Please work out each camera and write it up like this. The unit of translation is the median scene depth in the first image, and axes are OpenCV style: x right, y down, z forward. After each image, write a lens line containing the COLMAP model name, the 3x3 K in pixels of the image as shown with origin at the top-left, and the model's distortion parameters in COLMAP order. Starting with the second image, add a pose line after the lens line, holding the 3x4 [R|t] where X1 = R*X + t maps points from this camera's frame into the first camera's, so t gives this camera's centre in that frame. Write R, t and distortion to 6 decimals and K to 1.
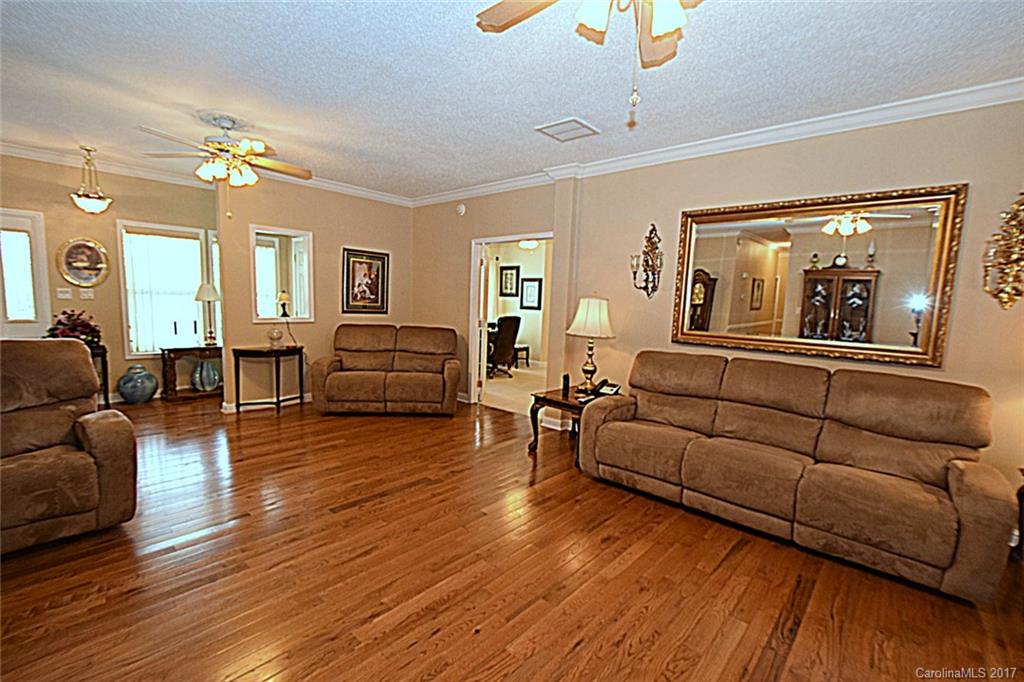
lens RADIAL K [[449.6, 0, 507.4], [0, 449.6, 350.5], [0, 0, 1]] dist [0.008039, -0.009591]
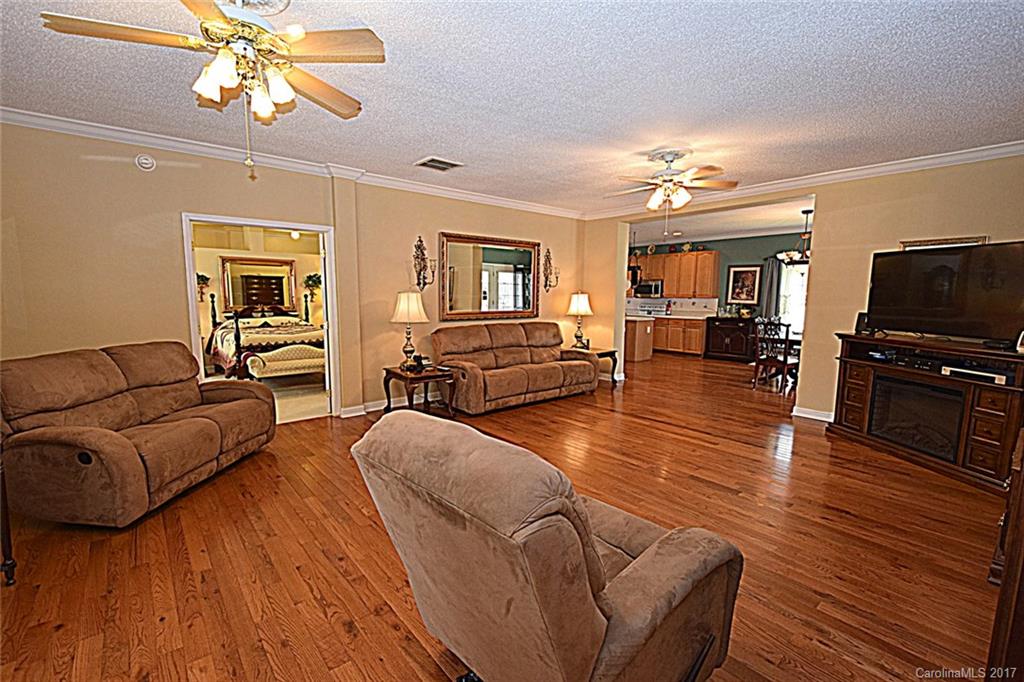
lens RADIAL K [[449.6, 0, 507.4], [0, 449.6, 350.5], [0, 0, 1]] dist [0.008039, -0.009591]
pose [[0.135365, -0.159983, 0.977794, -0.801859], [0.110318, 0.983175, 0.145591, -0.086935], [-0.984635, 0.088161, 0.150736, 0.439270]]
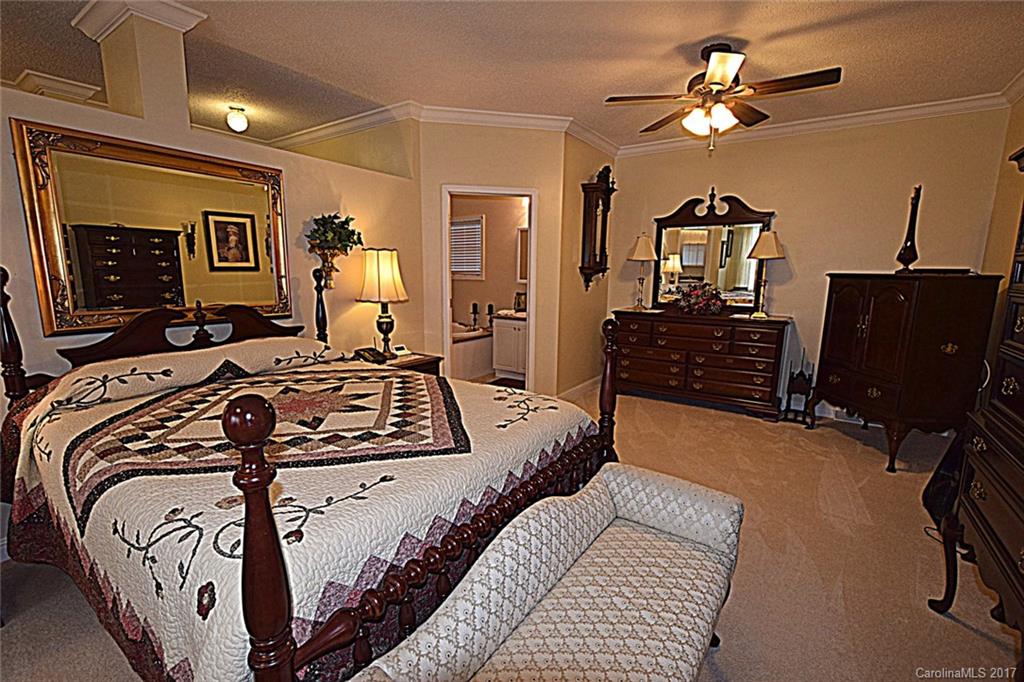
lens RADIAL K [[449.6, 0, 507.4], [0, 449.6, 350.5], [0, 0, 1]] dist [0.008039, -0.009591]
pose [[-0.130534, -0.209816, 0.968988, 0.102753], [0.098033, 0.969830, 0.223204, -0.134502], [-0.986585, 0.124129, -0.106027, 1.219825]]
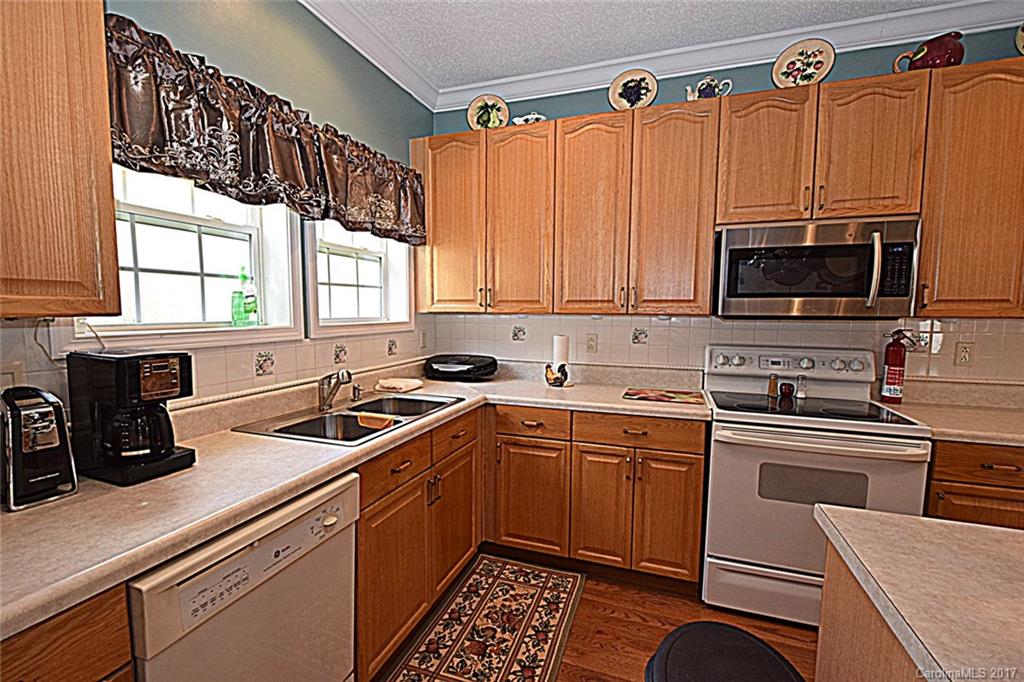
lens RADIAL K [[449.6, 0, 507.4], [0, 449.6, 350.5], [0, 0, 1]] dist [0.008039, -0.009591]
pose [[-0.380583, -0.122269, 0.916628, 1.136082], [0.086638, 0.982146, 0.166980, -0.010501], [-0.920679, 0.142965, -0.363195, 0.480308]]
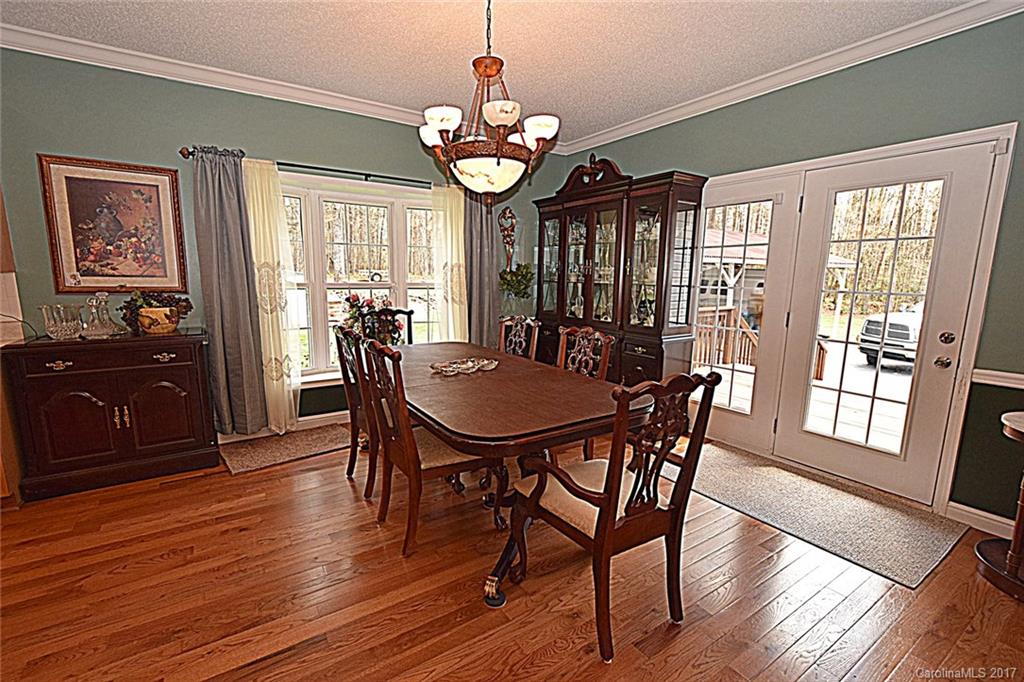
lens RADIAL K [[449.6, 0, 507.4], [0, 449.6, 350.5], [0, 0, 1]] dist [0.008039, -0.009591]
pose [[-0.967208, -0.089699, 0.237620, 0.543099], [-0.018004, 0.957421, 0.288134, -0.000733], [-0.253348, 0.274407, -0.927640, 0.190975]]
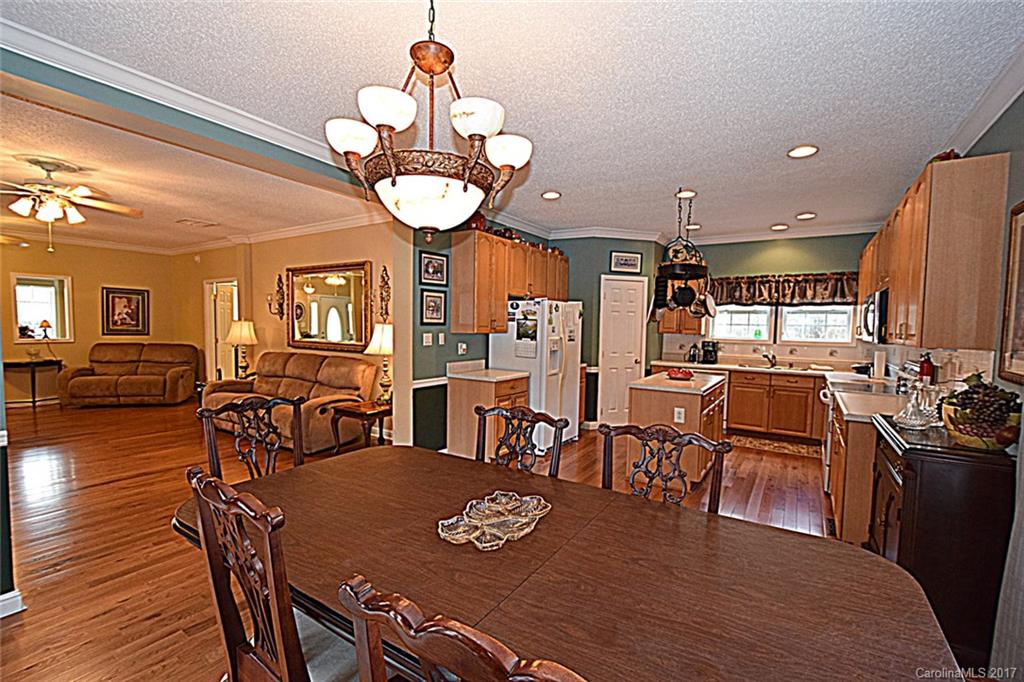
lens RADIAL K [[449.6, 0, 507.4], [0, 449.6, 350.5], [0, 0, 1]] dist [0.008039, -0.009591]
pose [[0.987582, -0.027708, 0.154642, 0.681575], [0.035512, 0.998219, -0.047930, 0.076798], [-0.153039, 0.052826, 0.986807, -0.553825]]
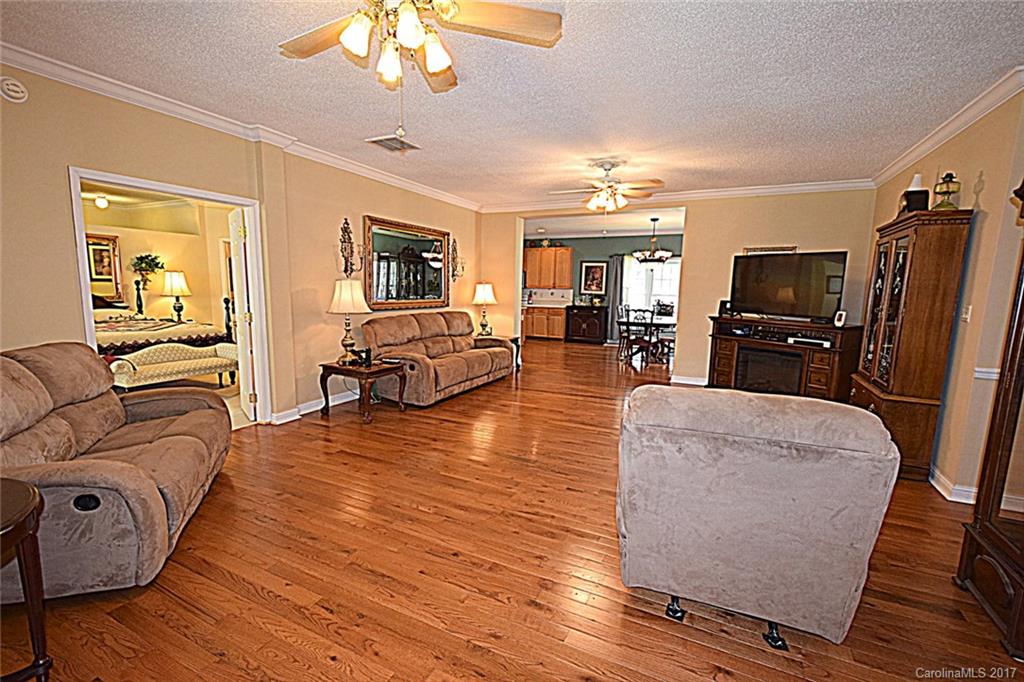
lens RADIAL K [[449.6, 0, 507.4], [0, 449.6, 350.5], [0, 0, 1]] dist [0.008039, -0.009591]
pose [[-0.274482, -0.176758, 0.945207, -0.809350], [0.081004, 0.975216, 0.205893, -0.113906], [-0.958174, 0.133079, -0.253361, 0.728935]]
